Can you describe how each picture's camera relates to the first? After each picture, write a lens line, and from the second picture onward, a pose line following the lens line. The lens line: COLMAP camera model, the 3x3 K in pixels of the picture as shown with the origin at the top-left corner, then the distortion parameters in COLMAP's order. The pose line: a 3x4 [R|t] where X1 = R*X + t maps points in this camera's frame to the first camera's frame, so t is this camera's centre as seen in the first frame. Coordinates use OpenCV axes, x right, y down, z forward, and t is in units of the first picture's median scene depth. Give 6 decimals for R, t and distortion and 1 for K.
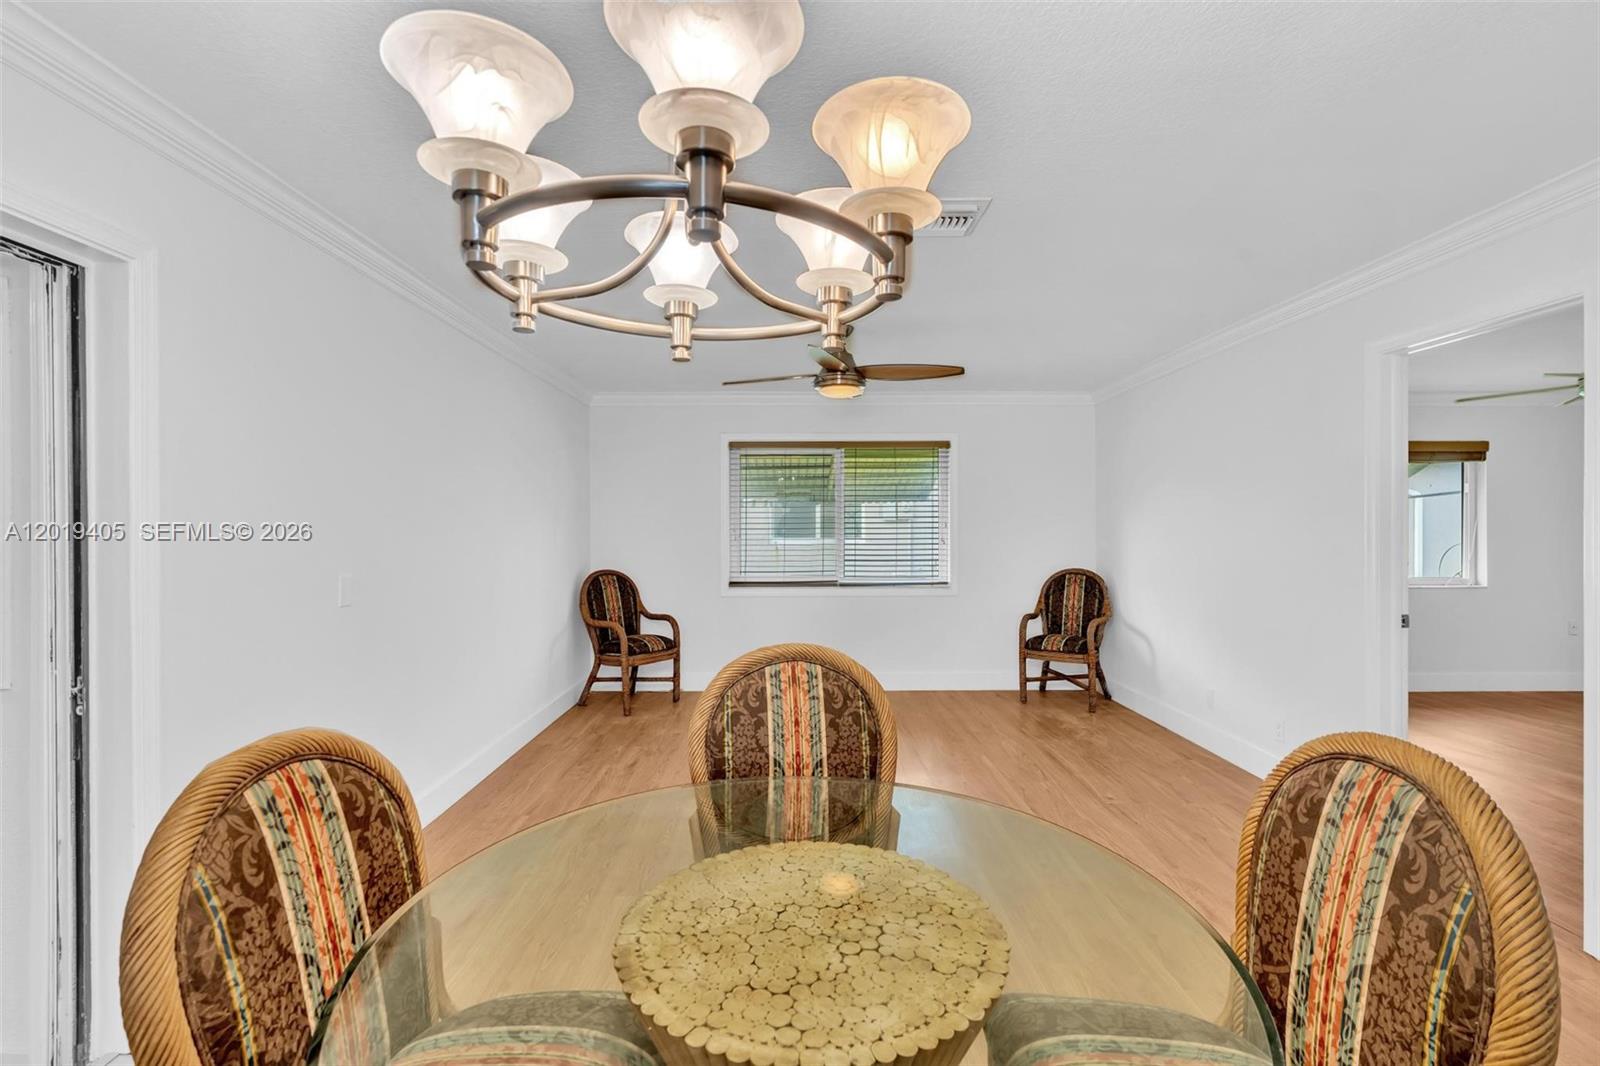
lens RADIAL K [[721.2, 0, 796.9], [0, 721.2, 527.9], [0, 0, 1]] dist [-0.003692, 0.001270]
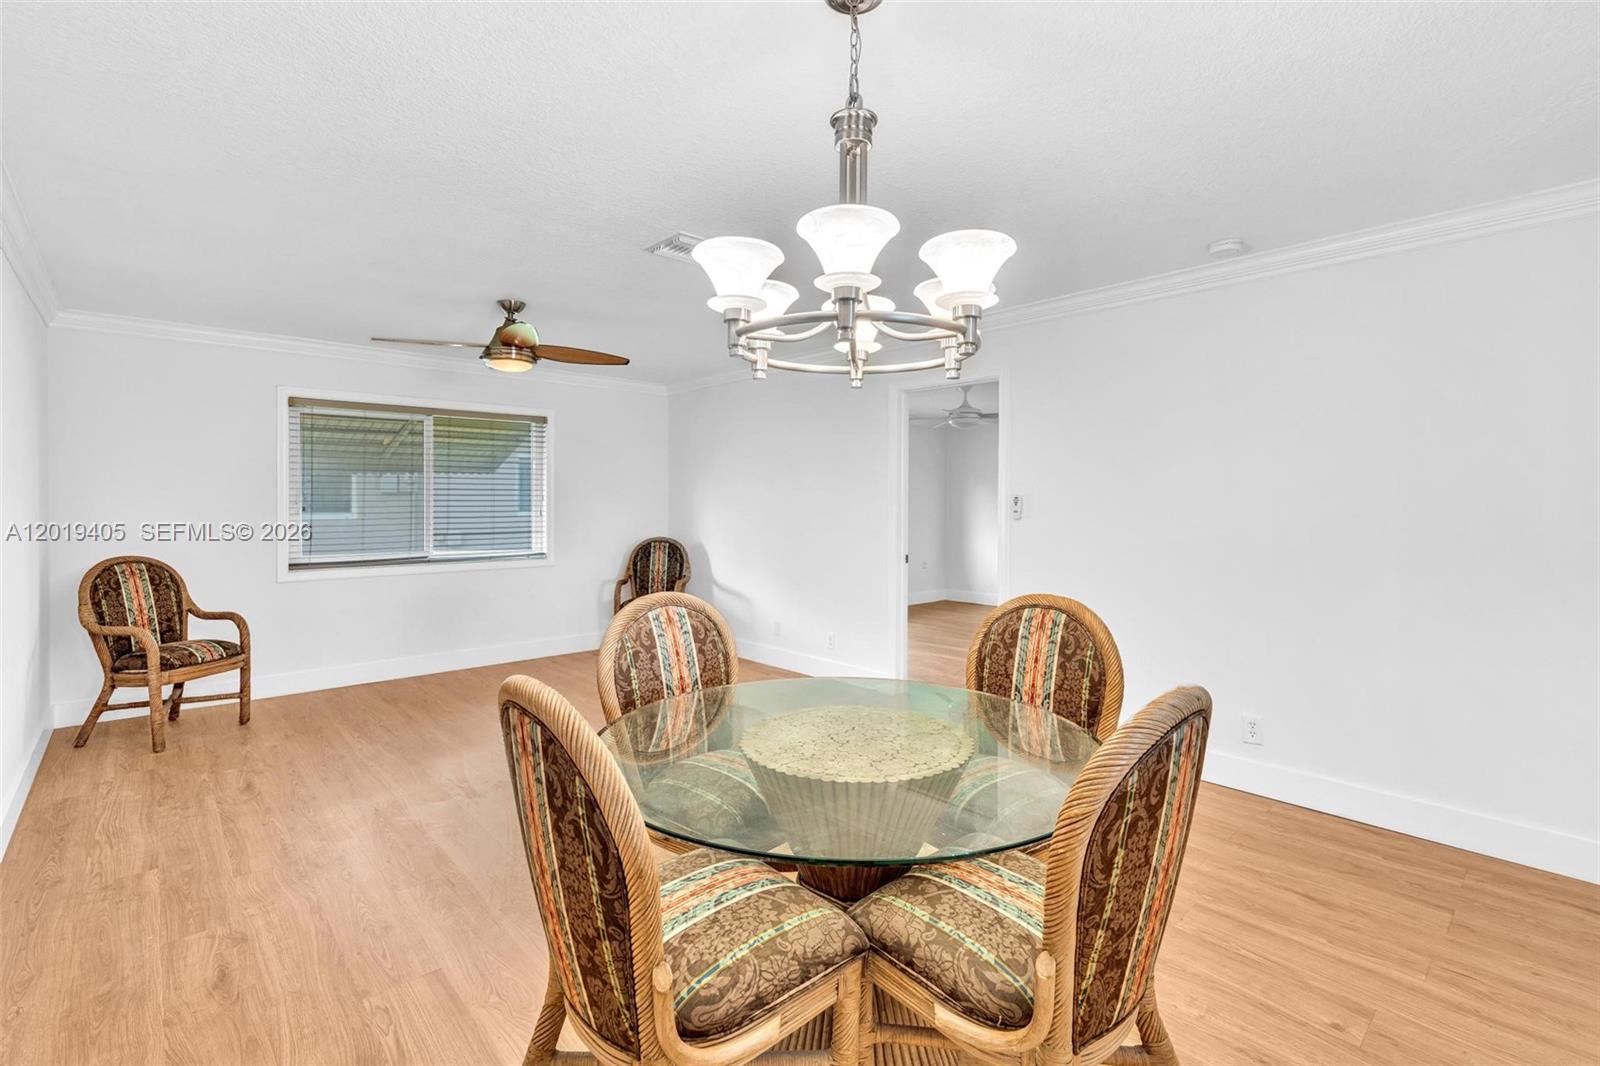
lens RADIAL K [[742.1, 0, 799.1], [0, 742.1, 510.3], [0, 0, 1]] dist [-0.004055, 0.000010]
pose [[0.738074, -0.004859, 0.674702, -0.722667], [-0.001596, 0.999959, 0.008948, 0.009418], [-0.674718, -0.007682, 0.738036, -0.095452]]
